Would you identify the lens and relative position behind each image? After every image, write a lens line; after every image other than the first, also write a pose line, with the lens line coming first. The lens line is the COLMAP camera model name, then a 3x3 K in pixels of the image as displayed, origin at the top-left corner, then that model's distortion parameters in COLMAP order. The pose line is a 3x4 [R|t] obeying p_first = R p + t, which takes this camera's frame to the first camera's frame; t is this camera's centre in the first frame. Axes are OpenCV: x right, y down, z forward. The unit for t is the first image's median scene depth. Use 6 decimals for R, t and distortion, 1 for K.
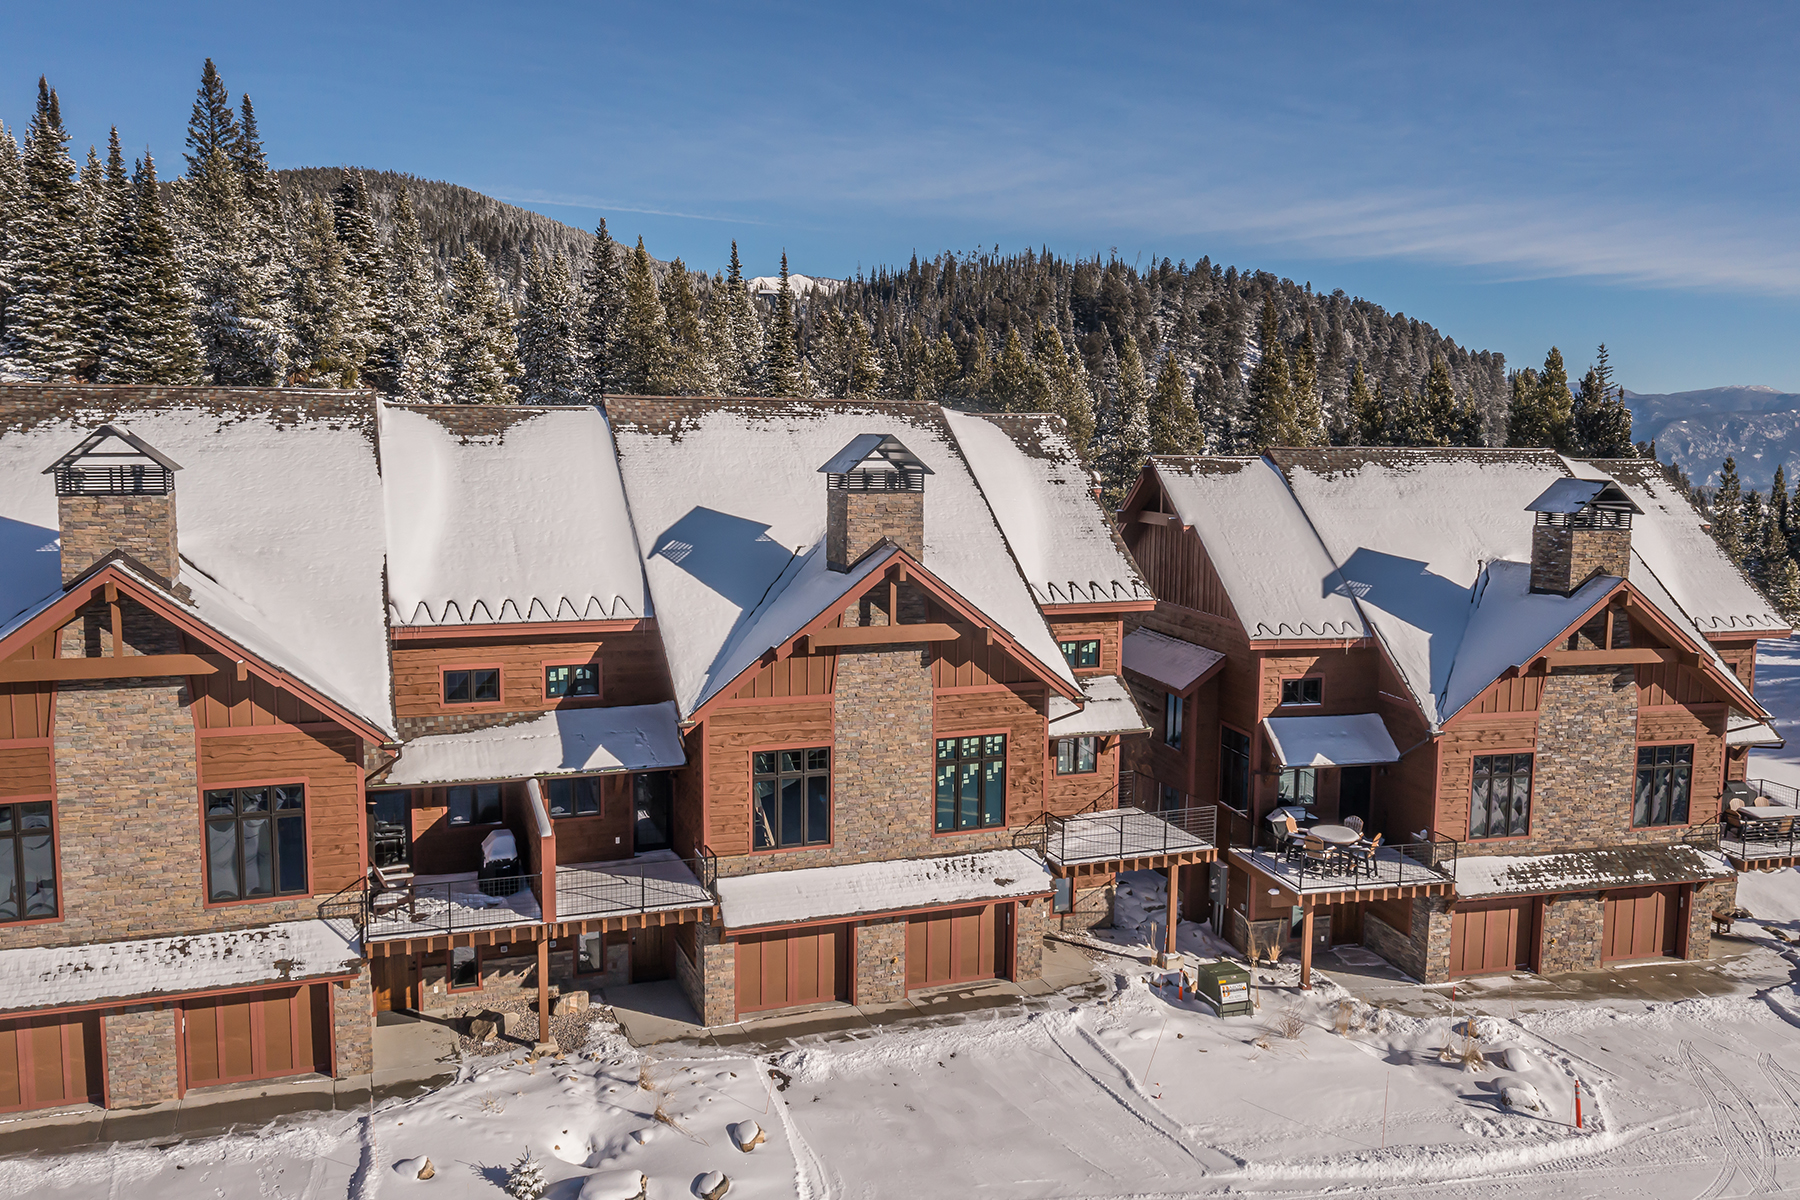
lens RADIAL K [[1422.4, 0, 902.9], [0, 1422.4, 600.4], [0, 0, 1]] dist [-0.010740, -0.001095]
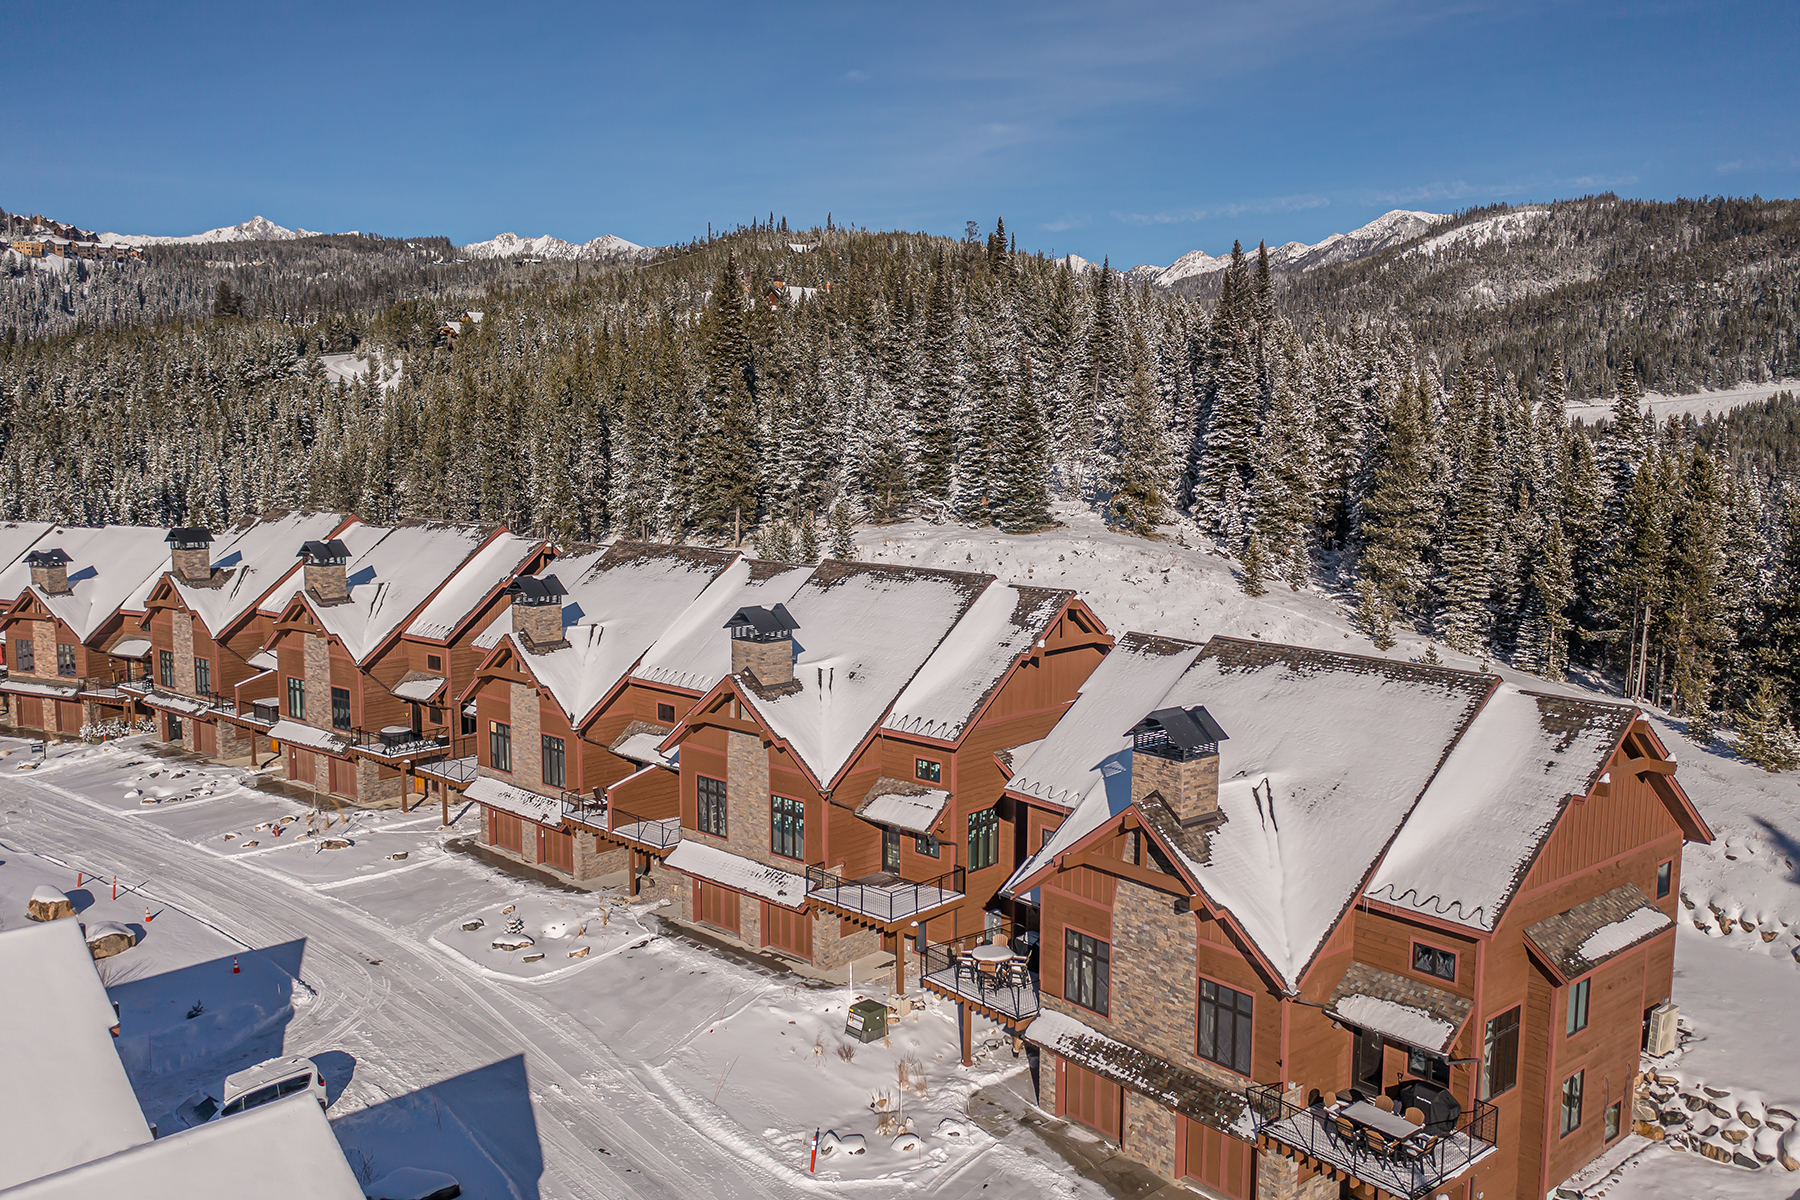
lens RADIAL K [[1422.4, 0, 899.9], [0, 1422.4, 603.5], [0, 0, 1]] dist [-0.010740, -0.001095]
pose [[0.435888, 0.098414, -0.894604, 1.512791], [-0.103894, 0.992860, 0.058601, -0.228925], [0.893984, 0.067401, 0.443001, 0.395842]]
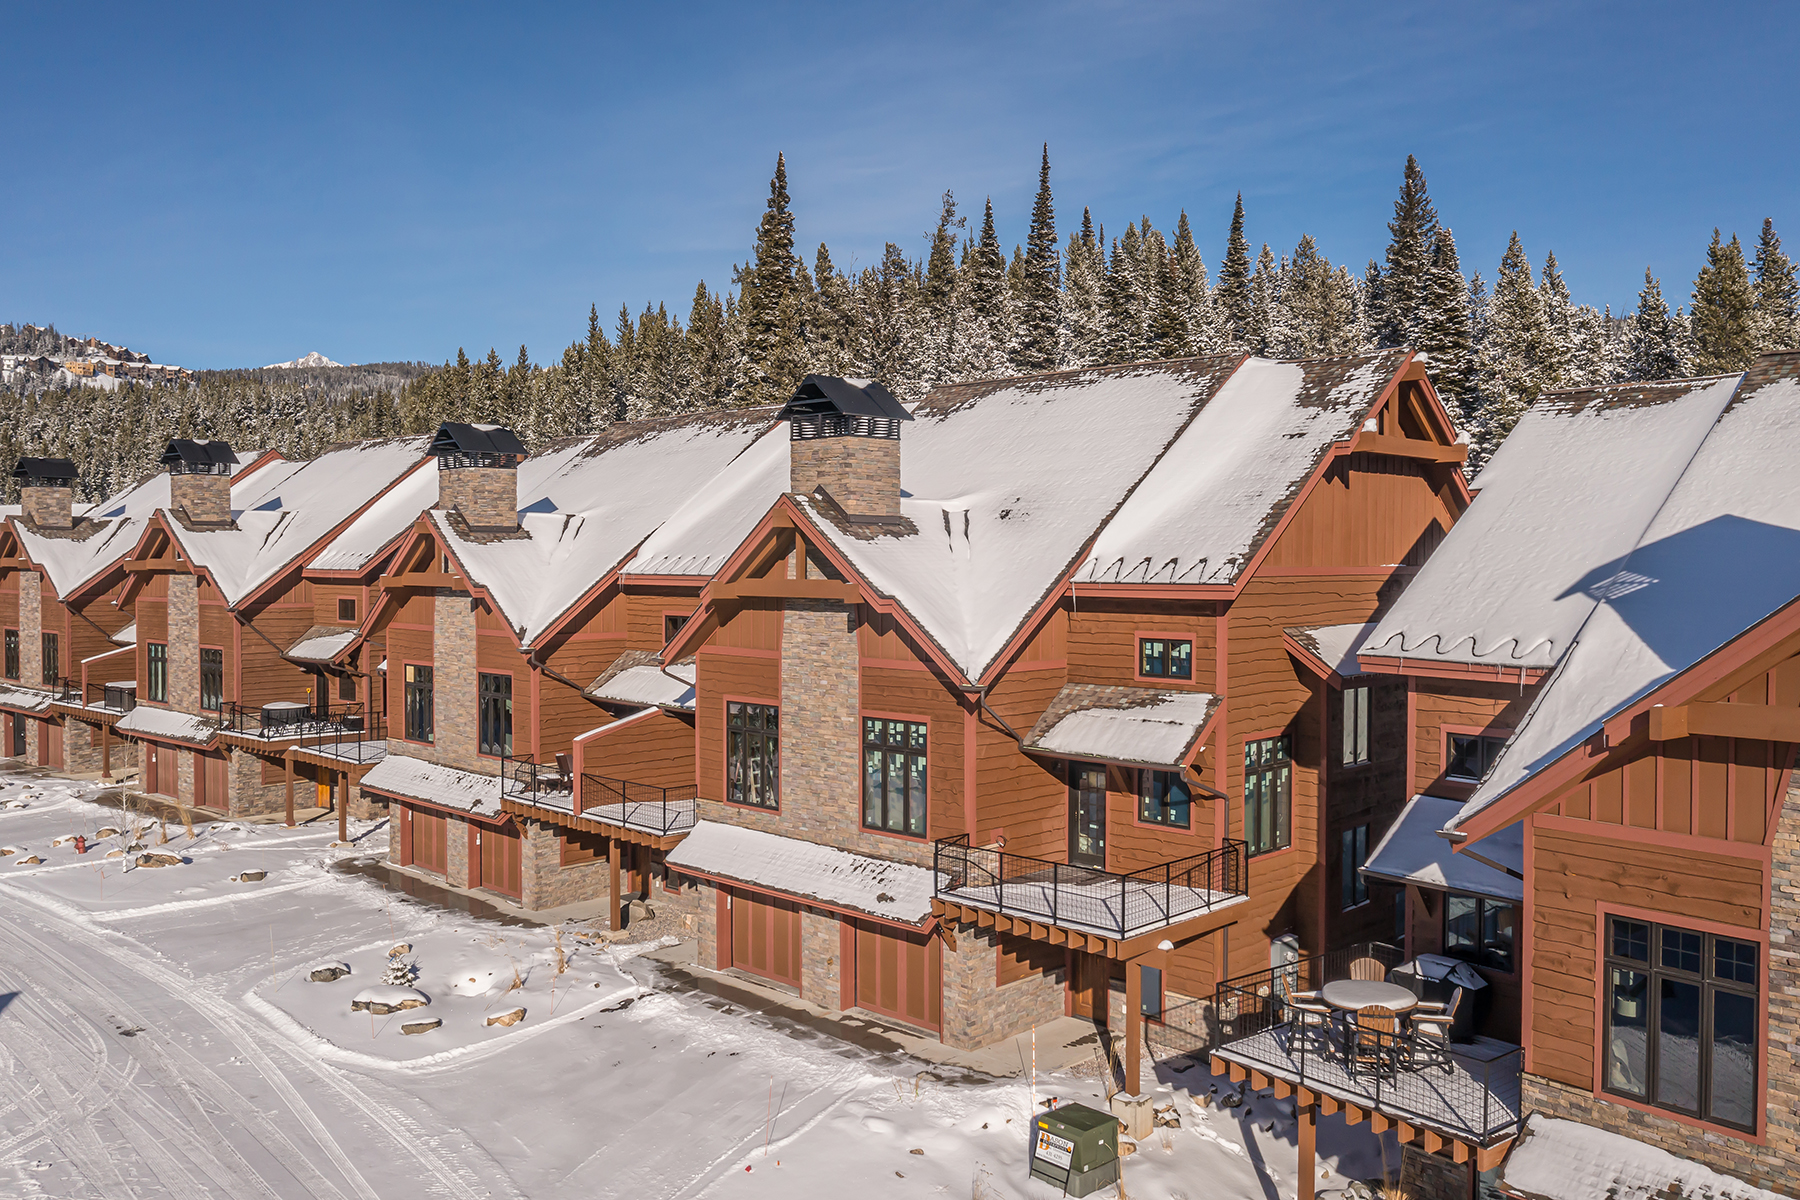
lens RADIAL K [[1422.4, 0, 902.2], [0, 1422.4, 598.7], [0, 0, 1]] dist [-0.010740, -0.001095]
pose [[0.413651, 0.014948, -0.910313, 0.825747], [-0.103103, 0.994202, -0.030524, 0.049110], [0.904579, 0.106482, 0.412794, 0.650320]]
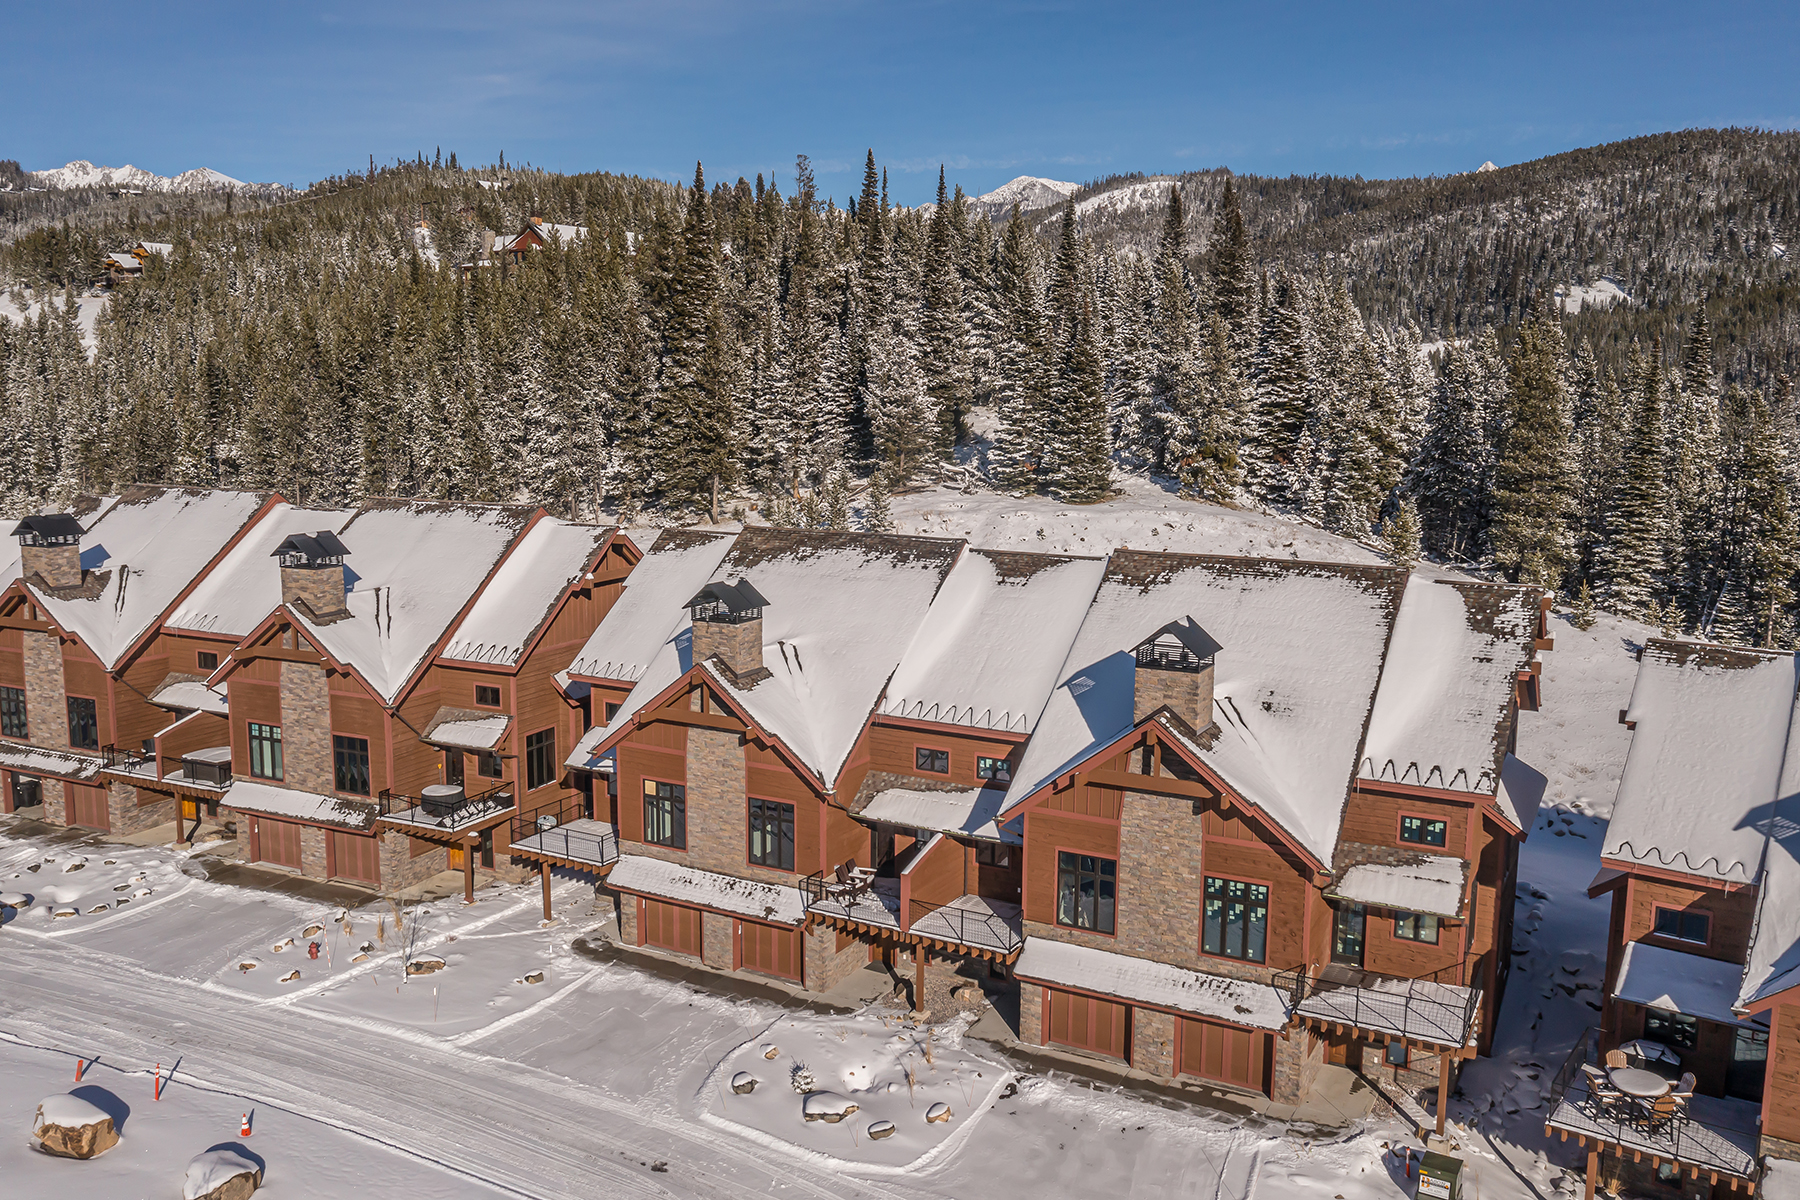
lens RADIAL K [[1422.4, 0, 908.8], [0, 1422.4, 602.7], [0, 0, 1]] dist [-0.010740, -0.001095]
pose [[0.648037, 0.107153, -0.754033, 0.738889], [-0.090497, 0.993873, 0.063460, -0.184452], [0.756213, 0.027113, 0.653763, 0.019975]]
